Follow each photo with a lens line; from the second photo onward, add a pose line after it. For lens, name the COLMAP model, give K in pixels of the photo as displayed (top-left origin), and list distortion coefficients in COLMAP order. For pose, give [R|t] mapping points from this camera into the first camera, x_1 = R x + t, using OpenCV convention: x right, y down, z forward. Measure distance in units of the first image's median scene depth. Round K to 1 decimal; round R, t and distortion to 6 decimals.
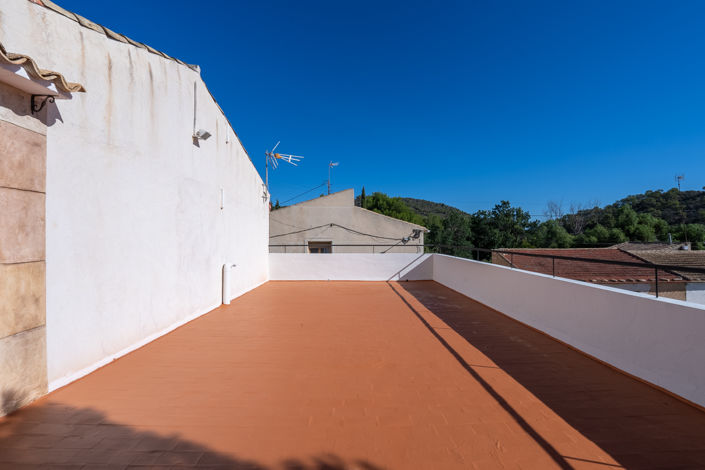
lens RADIAL K [[312.4, 0, 354.2], [0, 312.4, 235.1], [0, 0, 1]] dist [-0.024306, 0.000325]
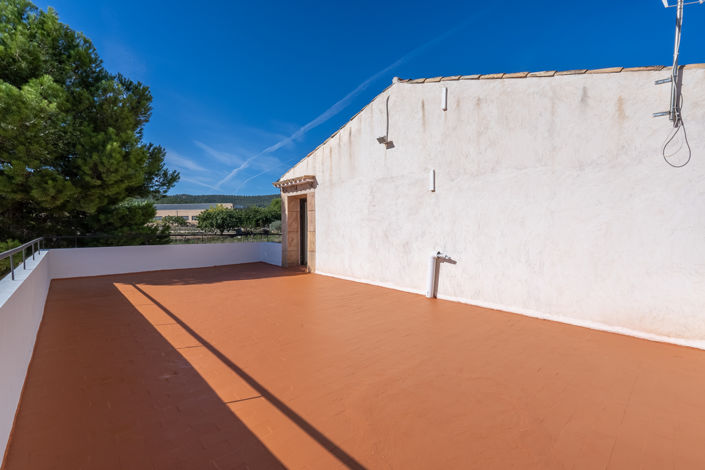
lens RADIAL K [[312.4, 0, 352.6], [0, 312.4, 234.2], [0, 0, 1]] dist [-0.024306, 0.000325]
pose [[-0.754157, 0.018090, -0.656445, 0.587600], [0.005599, 0.999761, 0.021118, 0.032284], [0.656671, 0.012250, -0.754078, 2.601979]]
